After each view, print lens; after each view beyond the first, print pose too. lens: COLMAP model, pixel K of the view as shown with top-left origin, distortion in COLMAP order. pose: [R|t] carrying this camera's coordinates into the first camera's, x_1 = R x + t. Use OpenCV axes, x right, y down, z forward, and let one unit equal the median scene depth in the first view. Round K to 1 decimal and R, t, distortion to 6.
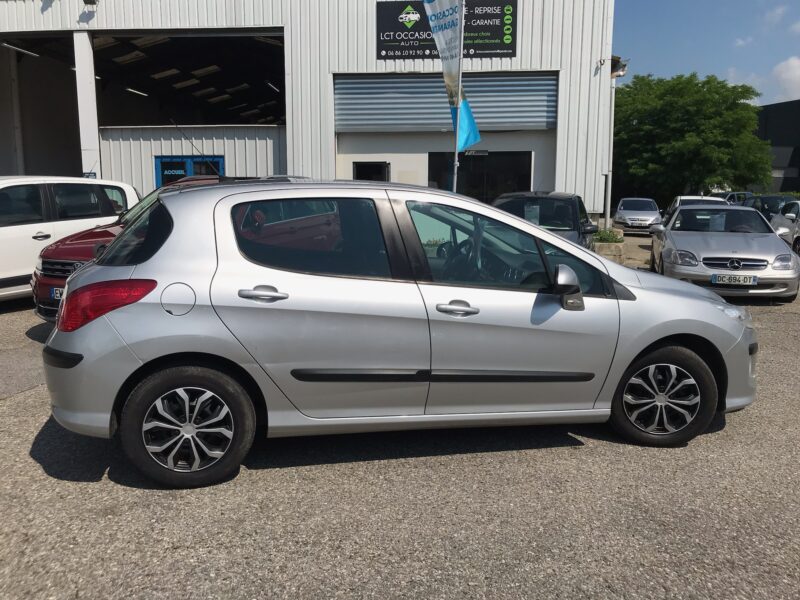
lens RADIAL K [[659.4, 0, 396.7], [0, 659.4, 299.7], [0, 0, 1]] dist [0.025235, -0.017200]
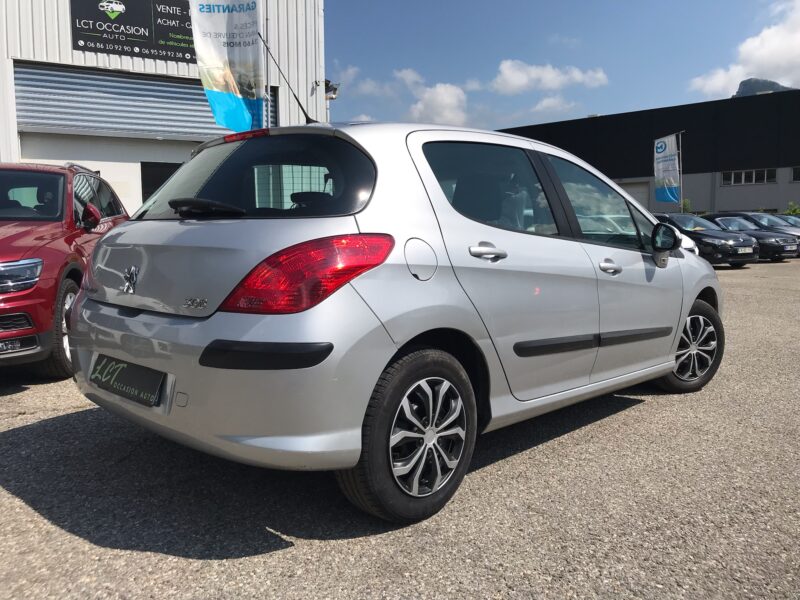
lens RADIAL K [[659.4, 0, 396.2], [0, 659.4, 300.3], [0, 0, 1]] dist [0.025235, -0.017200]
pose [[0.836697, -0.065861, 0.543691, -0.169108], [0.093197, 0.995386, -0.022846, 0.013364], [-0.539677, 0.069786, 0.838975, 0.089458]]
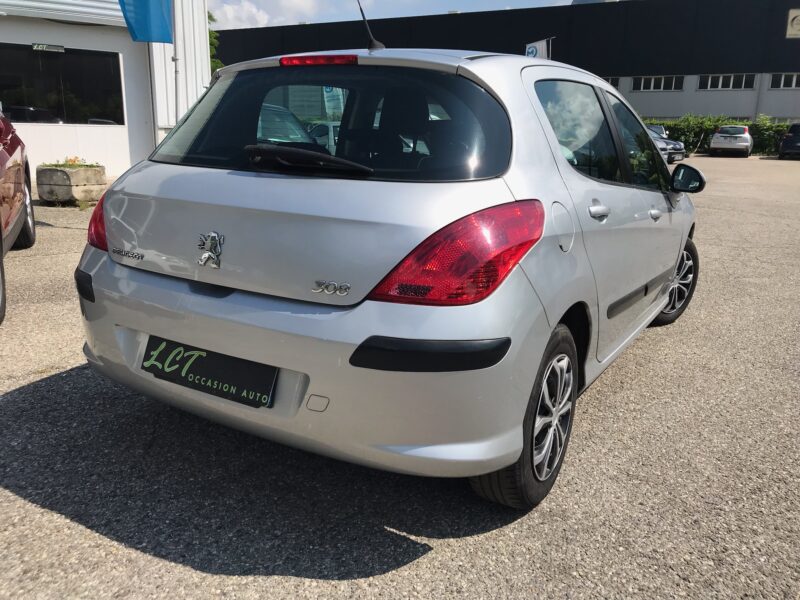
lens RADIAL K [[659.4, 0, 396.0], [0, 659.4, 300.5], [0, 0, 1]] dist [0.025235, -0.017200]
pose [[0.696055, -0.168718, 0.697883, -0.203694], [0.088620, 0.984755, 0.149683, -0.009141], [-0.712498, -0.042342, 0.700395, 0.146859]]
